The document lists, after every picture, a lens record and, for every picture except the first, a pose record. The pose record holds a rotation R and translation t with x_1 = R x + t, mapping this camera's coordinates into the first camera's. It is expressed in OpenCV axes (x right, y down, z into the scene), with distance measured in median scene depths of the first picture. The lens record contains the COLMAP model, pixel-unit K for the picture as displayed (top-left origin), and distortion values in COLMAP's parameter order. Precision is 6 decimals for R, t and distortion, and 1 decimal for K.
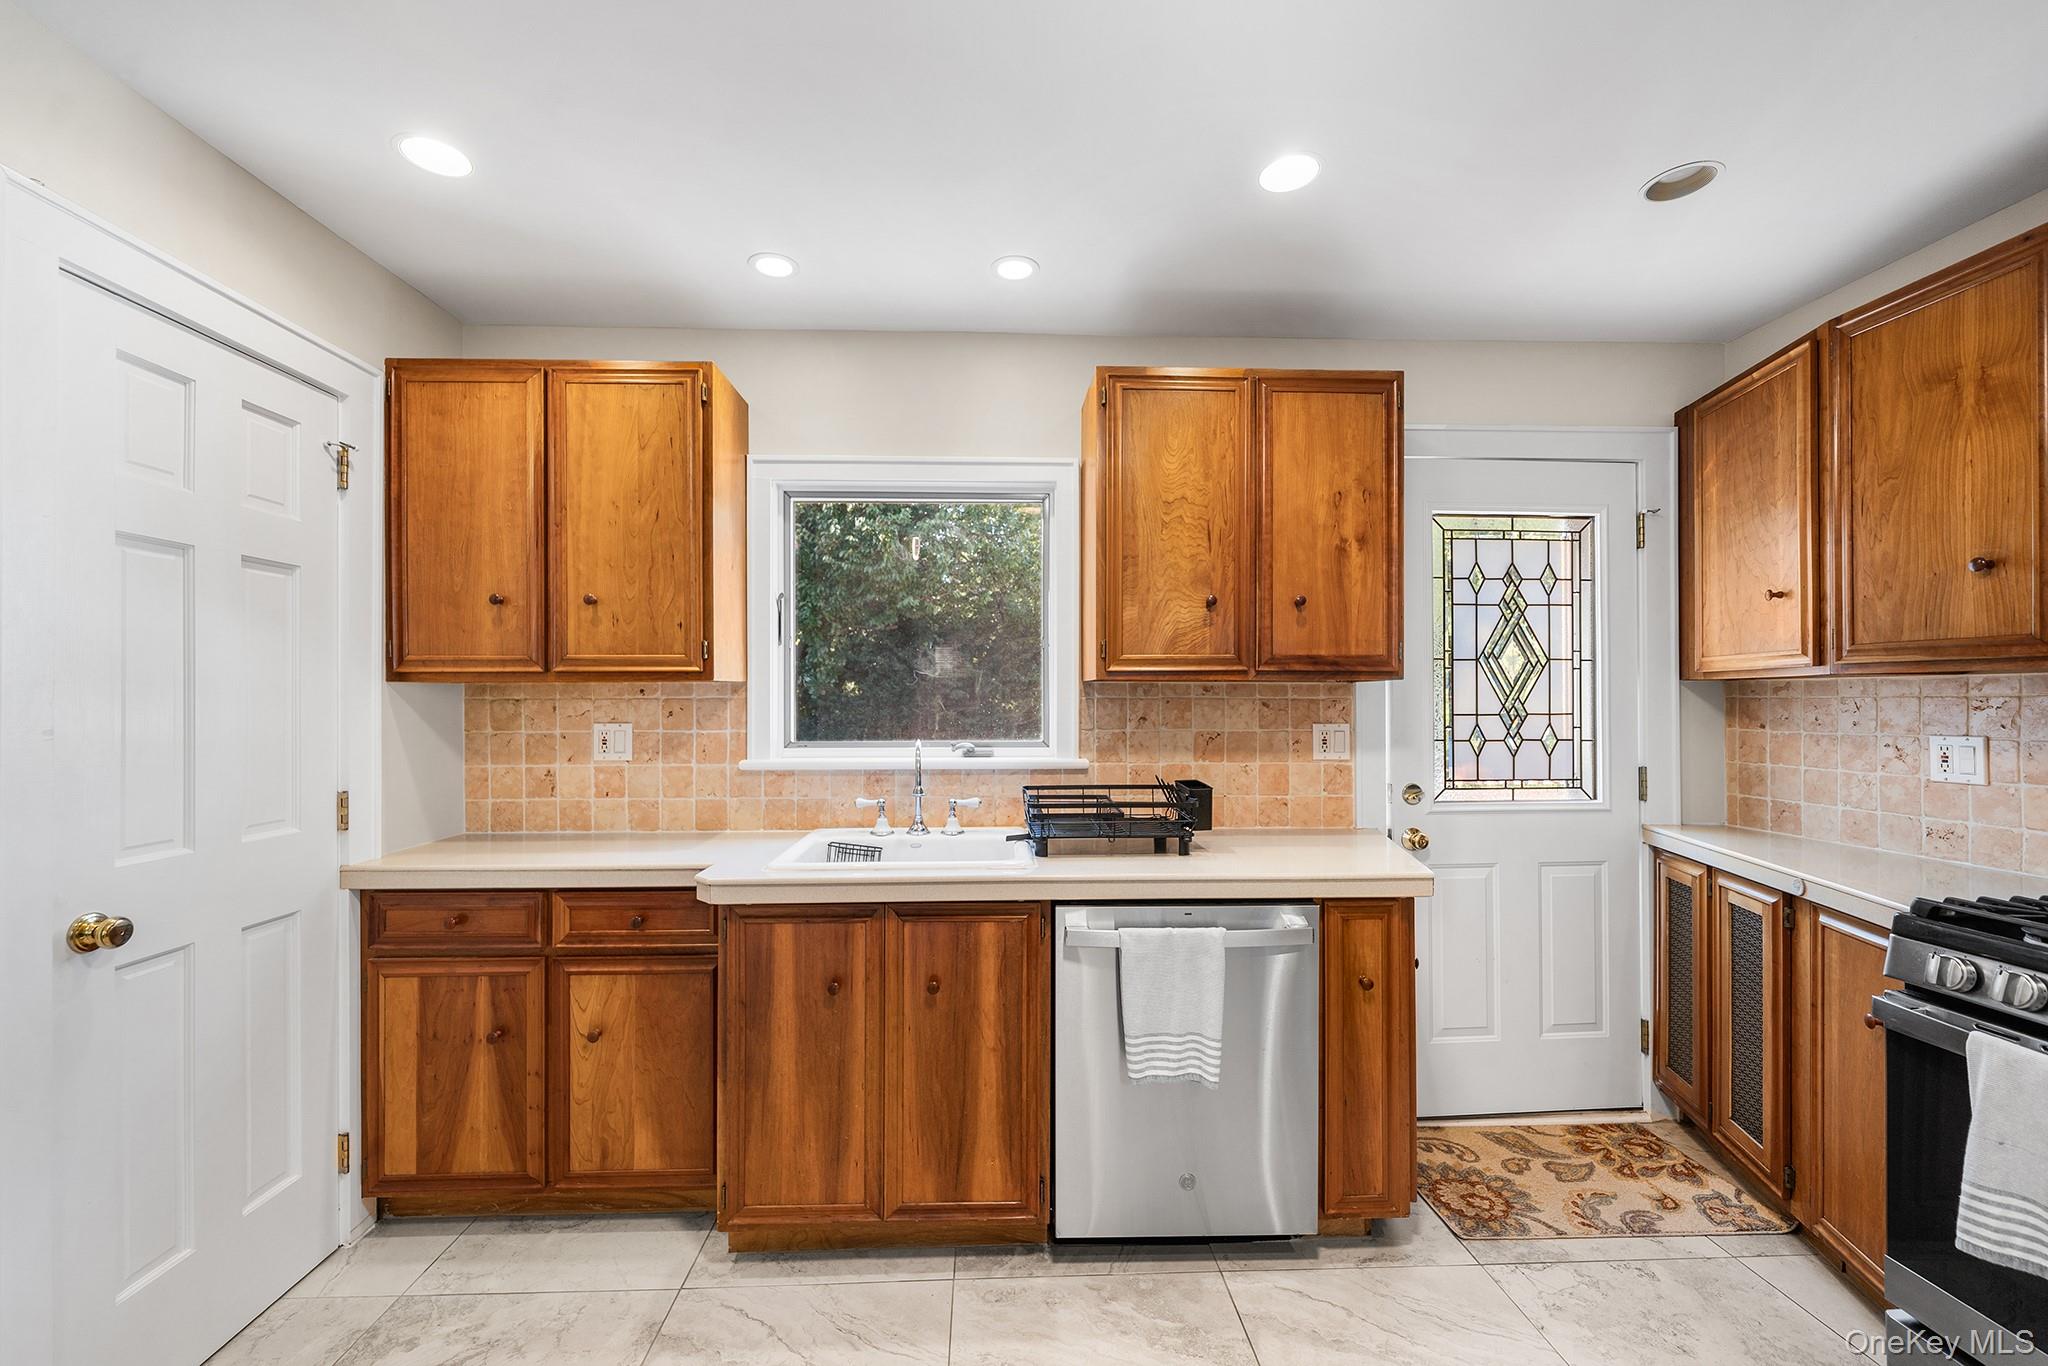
lens RADIAL K [[828.7, 0, 1006.9], [0, 828.7, 695.1], [0, 0, 1]] dist [-0.000940, -0.000066]
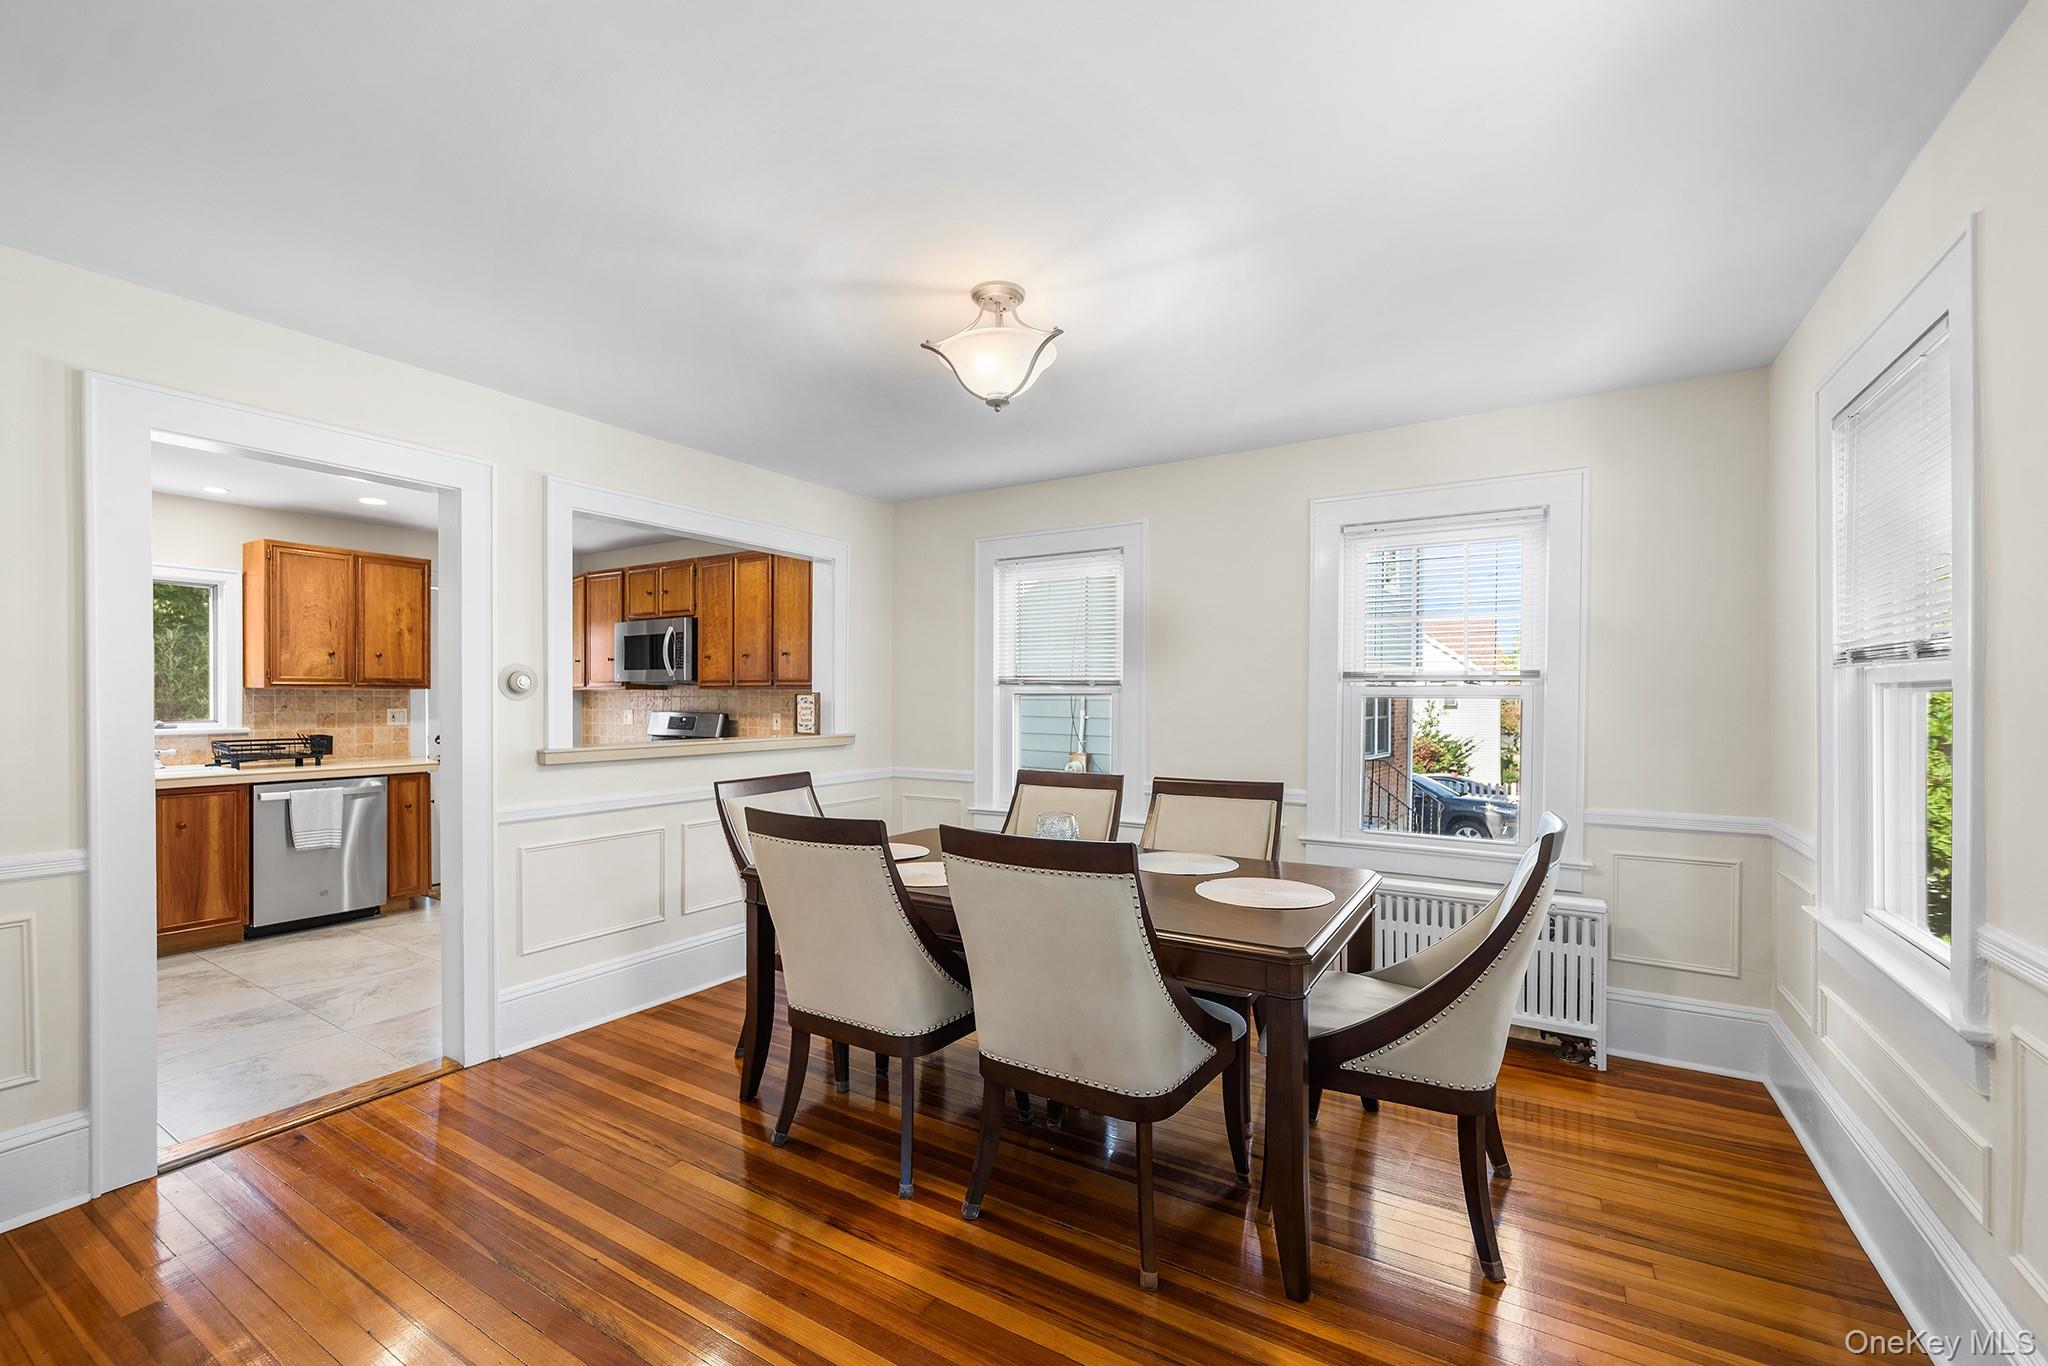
lens RADIAL K [[839.7, 0, 1024.8], [0, 839.7, 704.5], [0, 0, 1]] dist [-0.000886, -0.000188]
pose [[0.553266, -0.004584, 0.832992, -0.605760], [-0.008061, 0.999909, 0.010857, -0.014718], [-0.832966, -0.012722, 0.553178, -1.813859]]
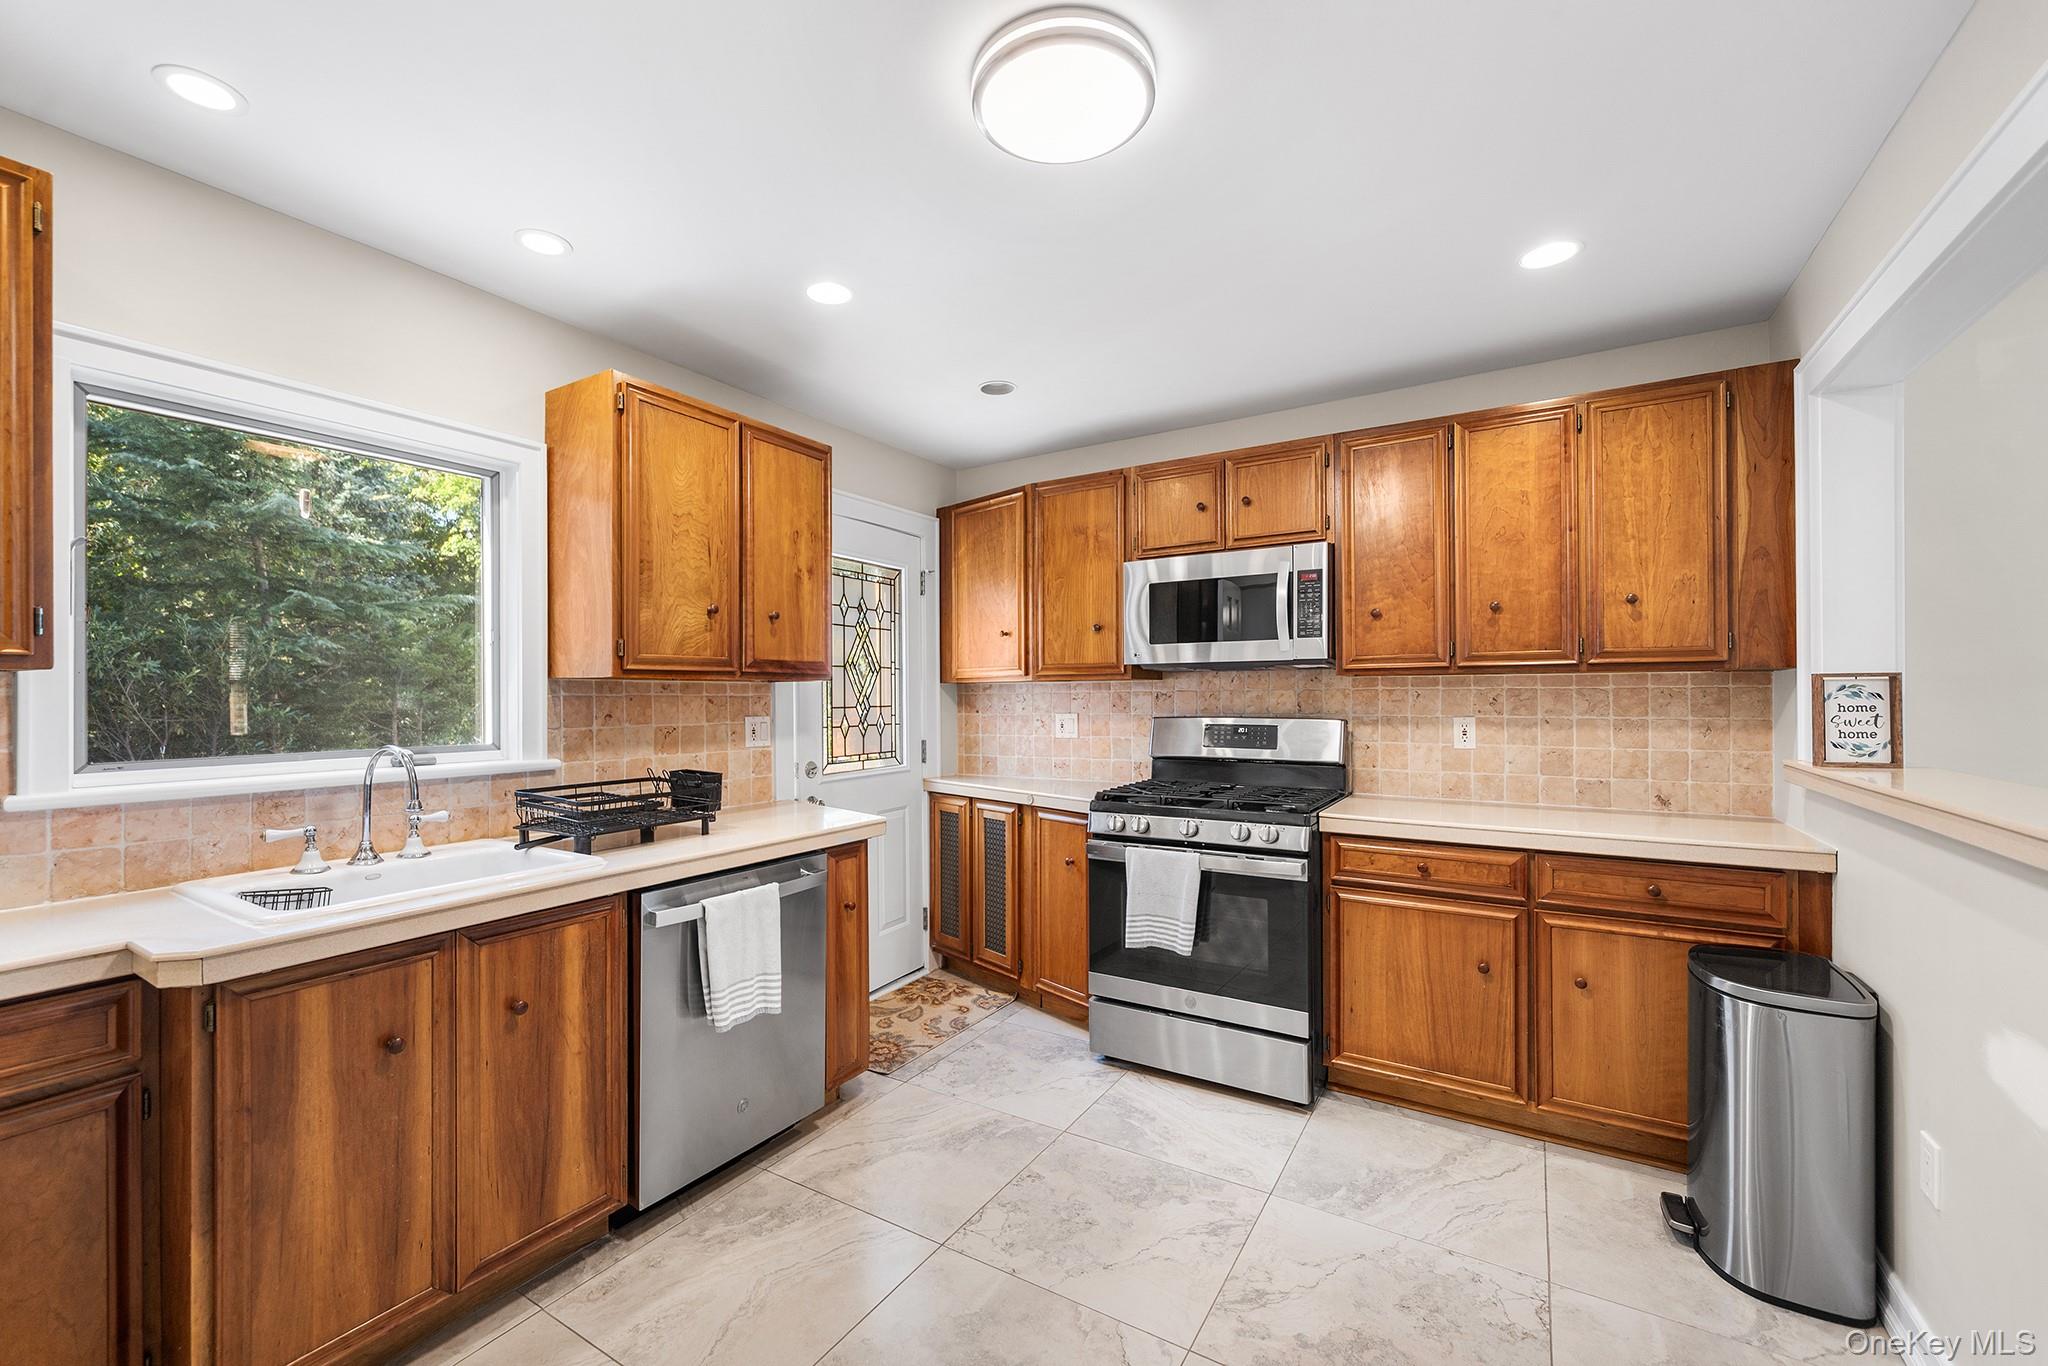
lens RADIAL K [[833.6, 0, 1024.0], [0, 833.6, 698.6], [0, 0, 1]] dist [0.000374, 0.000051]
pose [[0.551443, -0.006350, 0.834188, -0.470052], [0.002404, 0.999979, 0.006023, 0.002529], [-0.834209, -0.001316, 0.551447, 0.013348]]
